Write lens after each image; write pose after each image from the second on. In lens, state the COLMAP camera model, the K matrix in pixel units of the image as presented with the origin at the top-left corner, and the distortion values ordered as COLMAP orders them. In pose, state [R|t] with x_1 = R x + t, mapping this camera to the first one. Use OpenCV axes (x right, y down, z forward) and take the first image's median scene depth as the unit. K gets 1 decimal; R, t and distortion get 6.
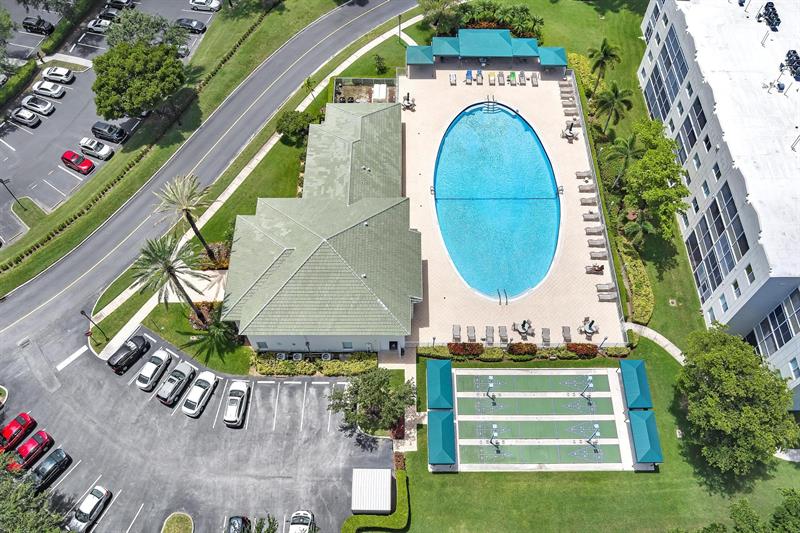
lens RADIAL K [[642.9, 0, 394.7], [0, 642.9, 267.3], [0, 0, 1]] dist [-0.089362, 0.040945]
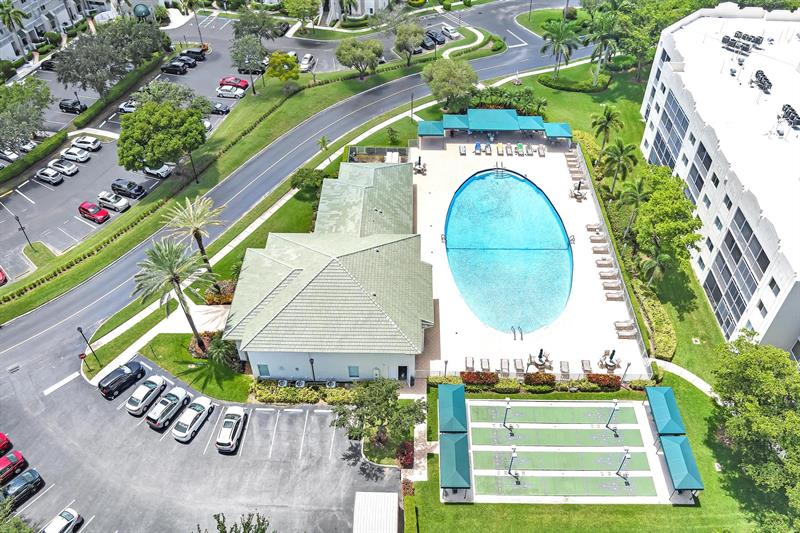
lens RADIAL K [[642.9, 0, 394.7], [0, 642.9, 267.3], [0, 0, 1]] dist [-0.089362, 0.040945]
pose [[0.999795, 0.013987, -0.014625, -0.002019], [-0.017288, 0.965987, -0.258011, 0.206198], [0.010519, 0.258211, 0.966031, 0.050544]]
